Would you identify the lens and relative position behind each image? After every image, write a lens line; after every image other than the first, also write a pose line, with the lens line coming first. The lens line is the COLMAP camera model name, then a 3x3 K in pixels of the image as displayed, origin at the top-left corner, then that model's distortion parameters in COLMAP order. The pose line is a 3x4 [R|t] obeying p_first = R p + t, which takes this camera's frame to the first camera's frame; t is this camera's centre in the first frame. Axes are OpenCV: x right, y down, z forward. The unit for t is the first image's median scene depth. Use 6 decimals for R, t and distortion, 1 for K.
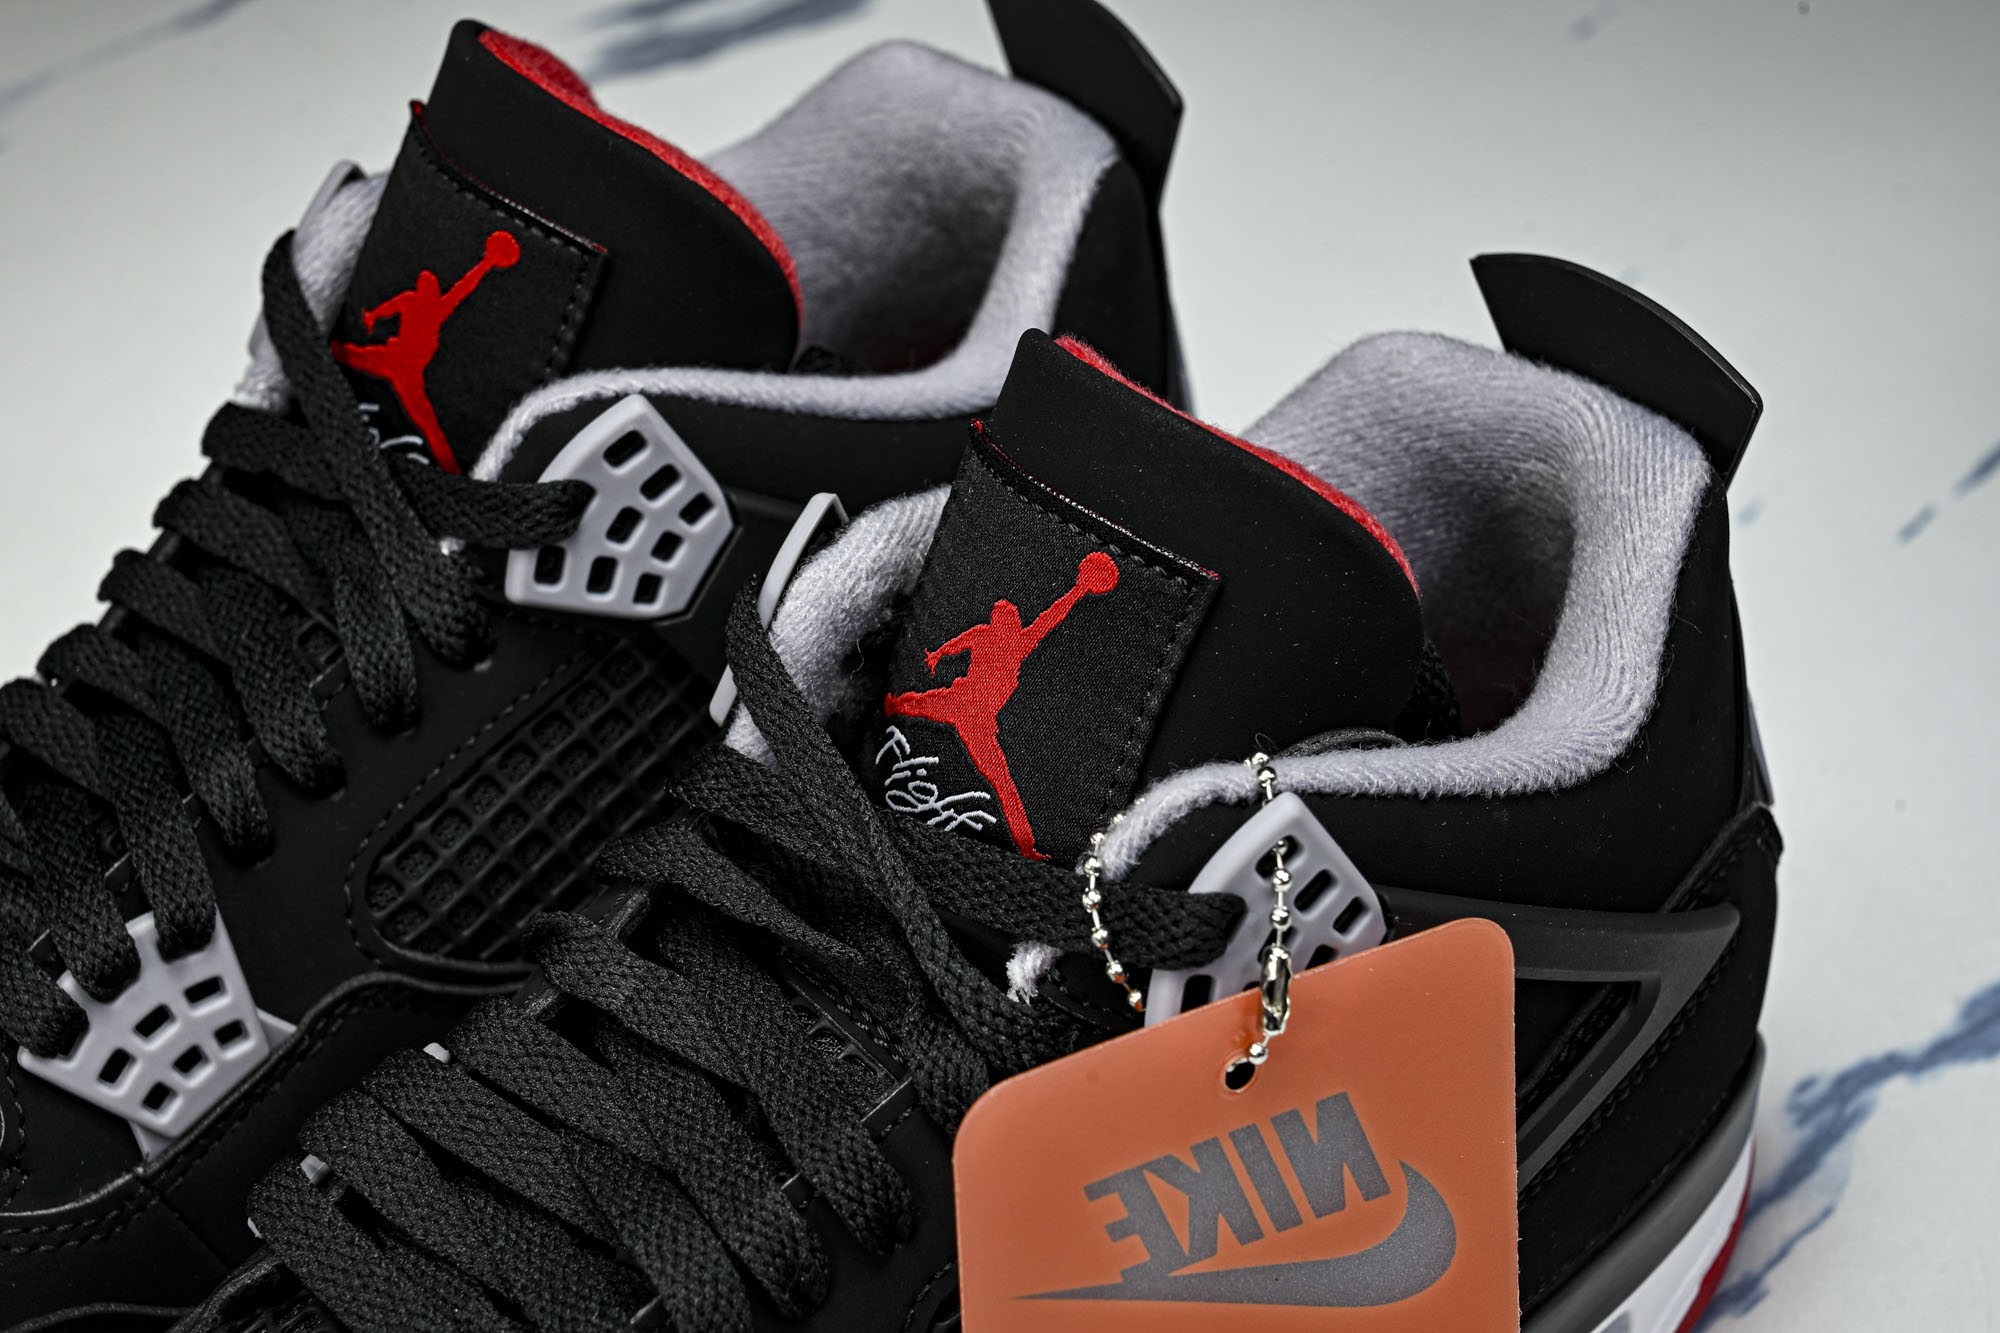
lens RADIAL K [[4036.6, 0, 1000.0], [0, 4036.6, 666.5], [0, 0, 1]] dist [-0.012546, -0.160248]
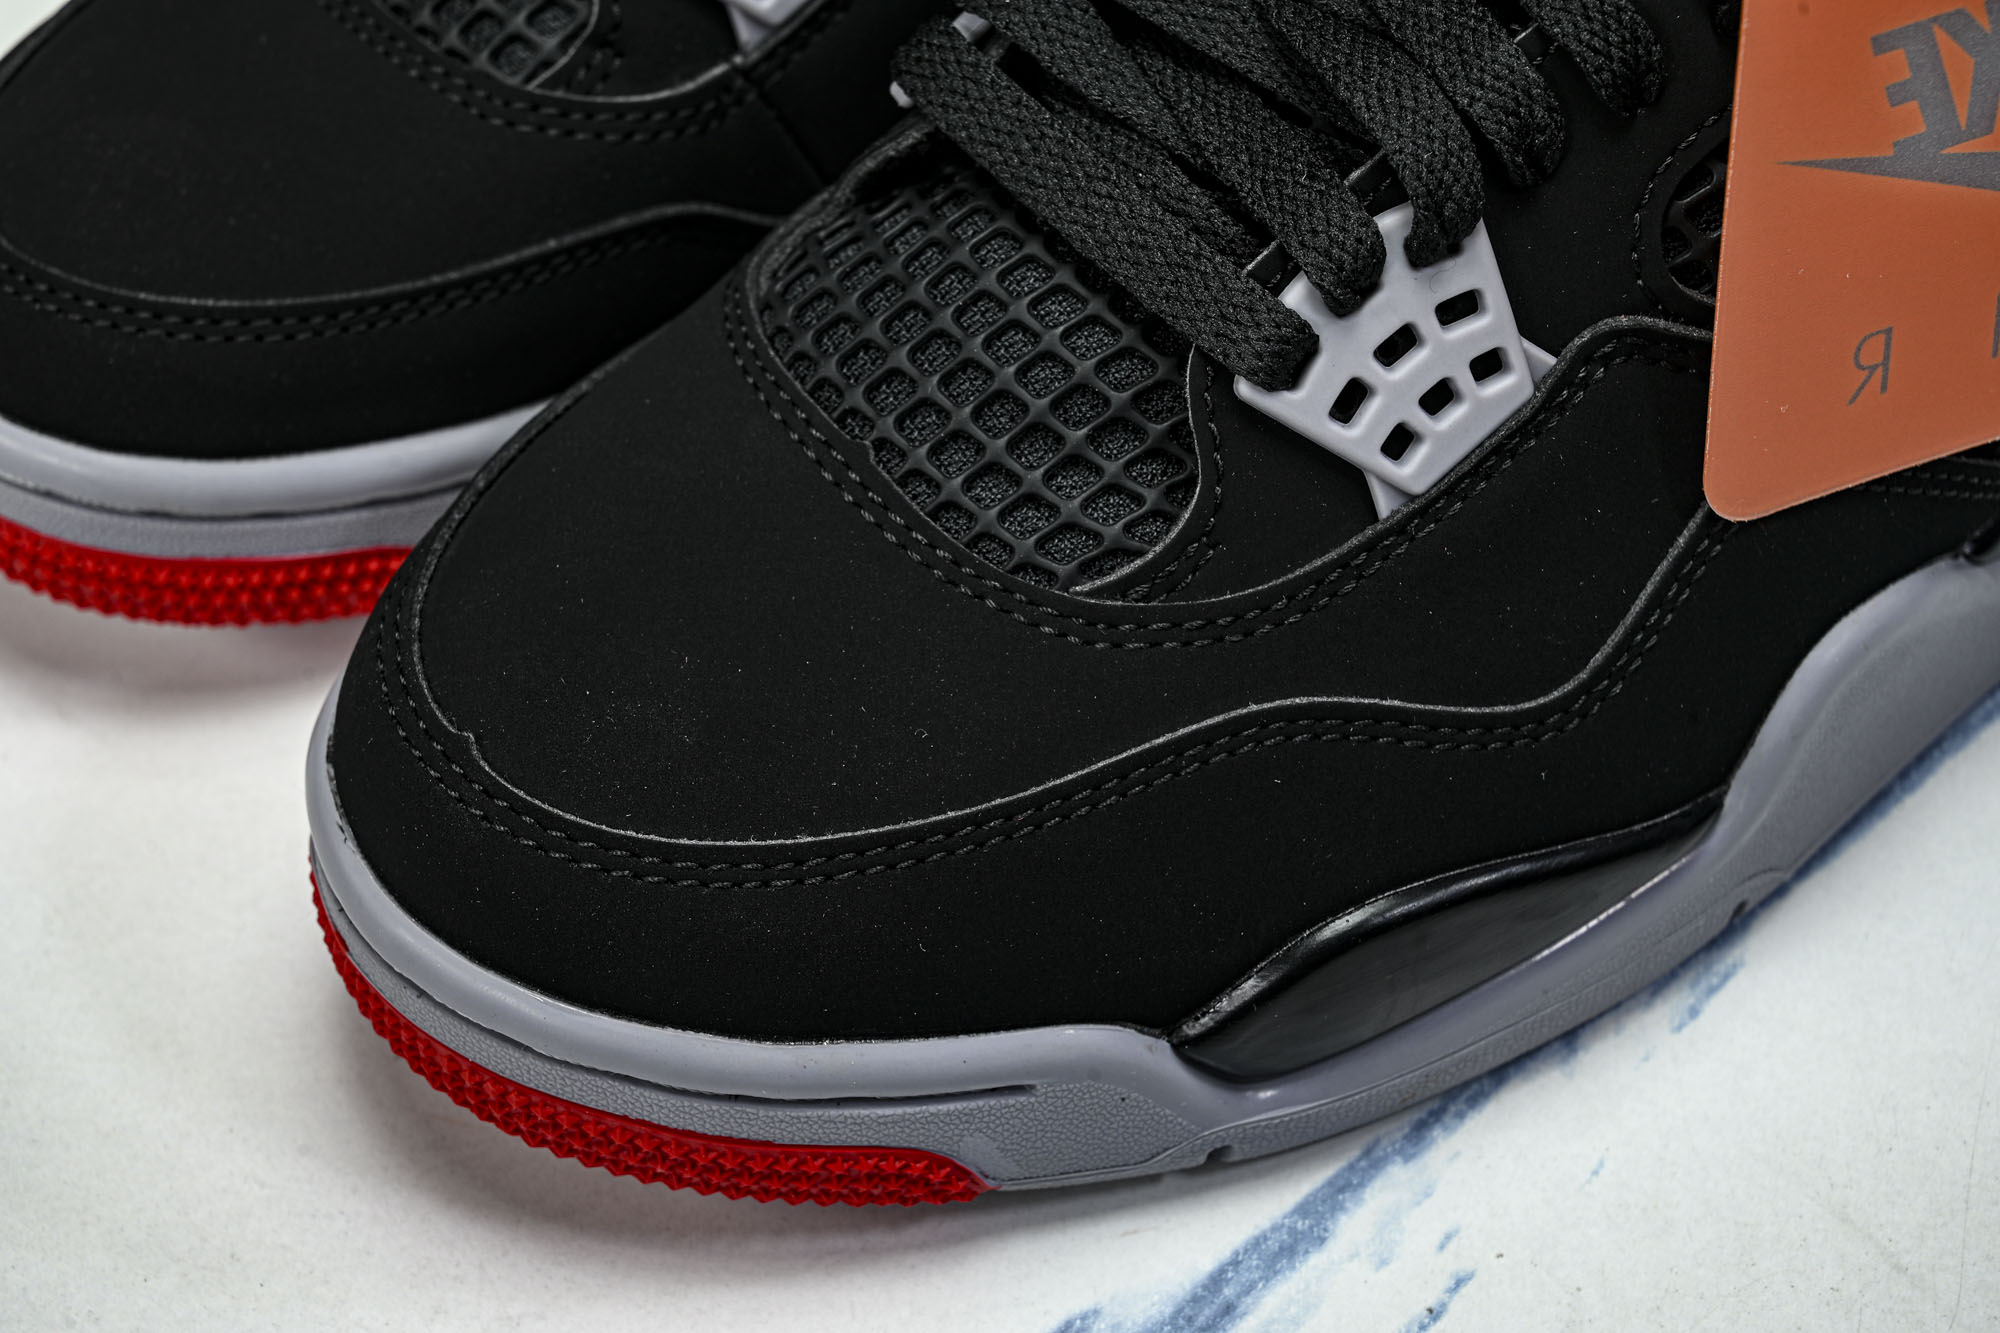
lens RADIAL K [[4036.6, 0, 1000.0], [0, 4036.6, 666.5], [0, 0, 1]] dist [-0.012546, -0.160248]
pose [[0.998373, 0.031457, -0.047554, -0.120404], [-0.022280, 0.982959, 0.182469, 0.104203], [0.052483, -0.181113, 0.982061, 0.089554]]
